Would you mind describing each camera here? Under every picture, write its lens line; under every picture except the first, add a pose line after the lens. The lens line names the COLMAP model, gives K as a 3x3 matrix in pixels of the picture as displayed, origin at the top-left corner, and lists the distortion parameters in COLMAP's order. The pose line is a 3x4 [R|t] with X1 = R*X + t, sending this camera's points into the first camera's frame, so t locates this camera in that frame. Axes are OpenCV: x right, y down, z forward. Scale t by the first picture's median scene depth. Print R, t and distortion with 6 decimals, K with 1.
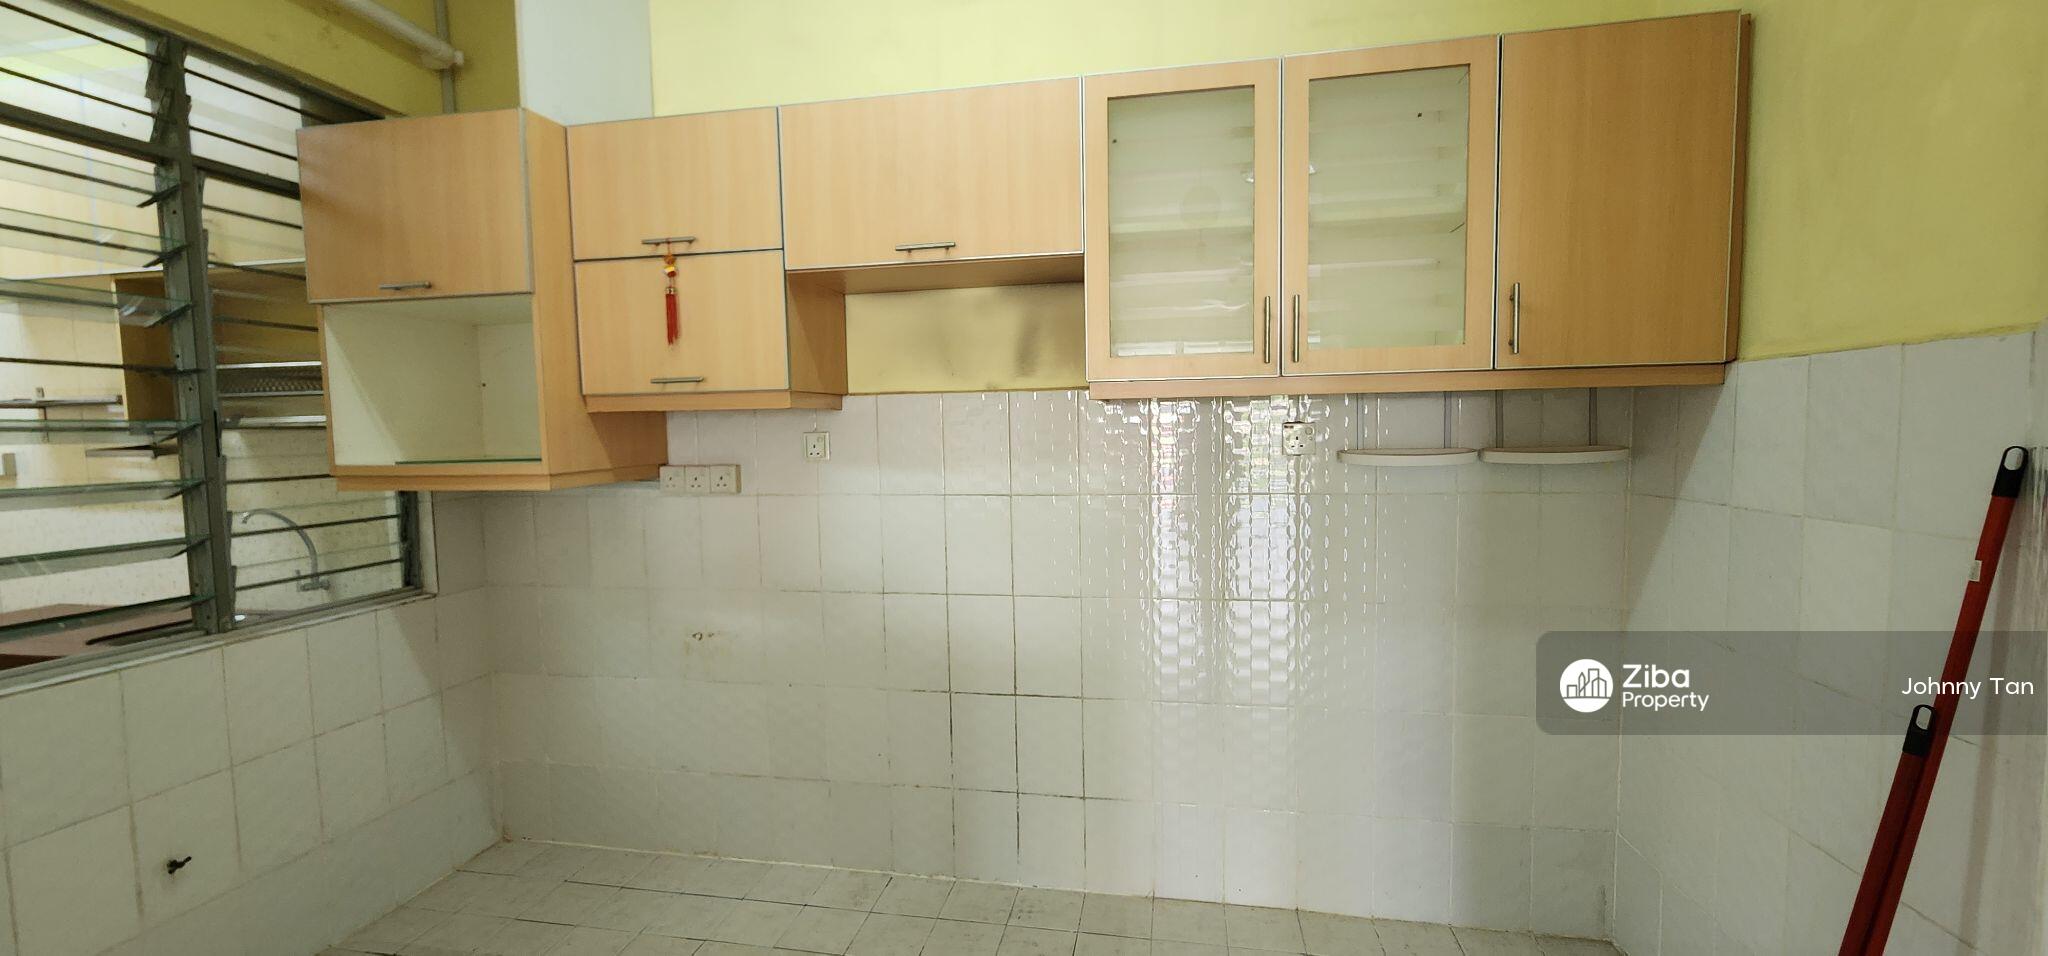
lens RADIAL K [[841.8, 0, 1024.0], [0, 841.8, 478.0], [0, 0, 1]] dist [-0.000003, 0.000095]
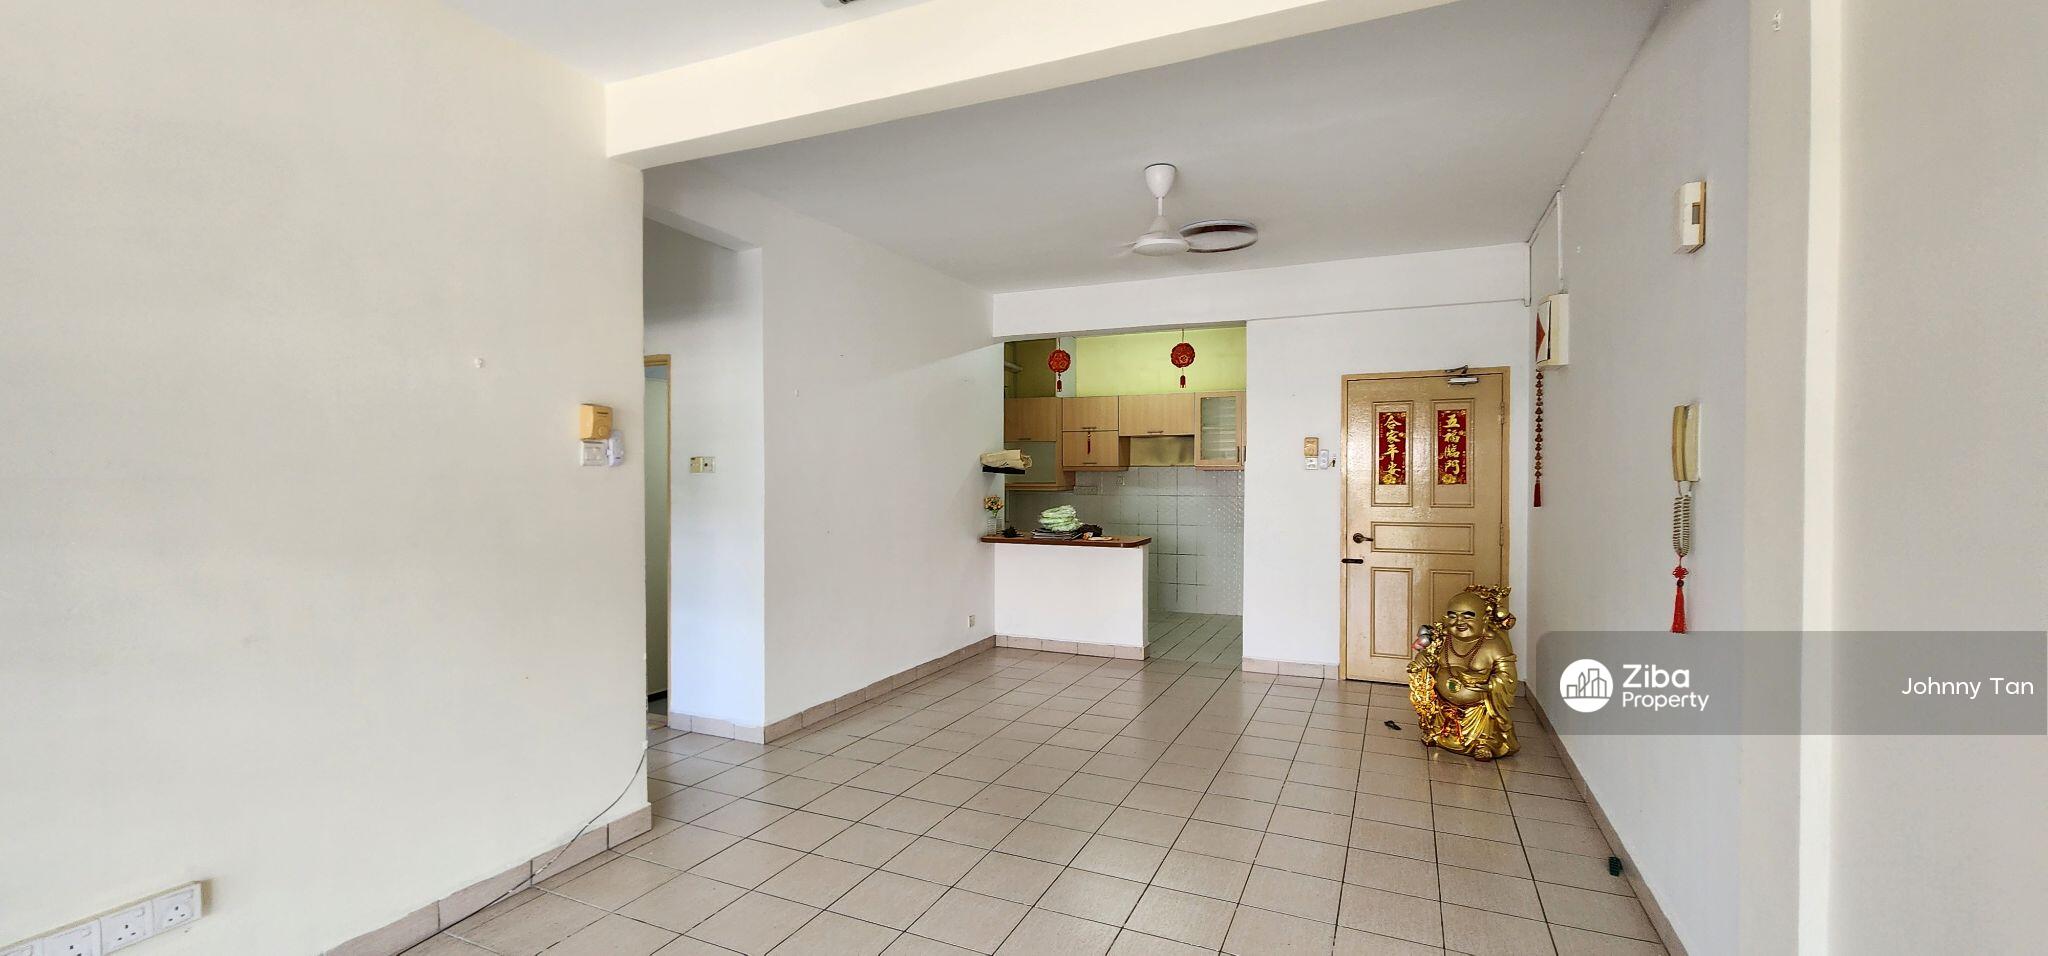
lens RADIAL K [[841.8, 0, 1024.0], [0, 841.8, 478.0], [0, 0, 1]] dist [-0.000003, 0.000095]
pose [[0.971409, 0.018020, -0.236728, 0.206405], [-0.032782, 0.997745, -0.058571, 0.182410], [0.235138, 0.064657, 0.969809, -2.714149]]
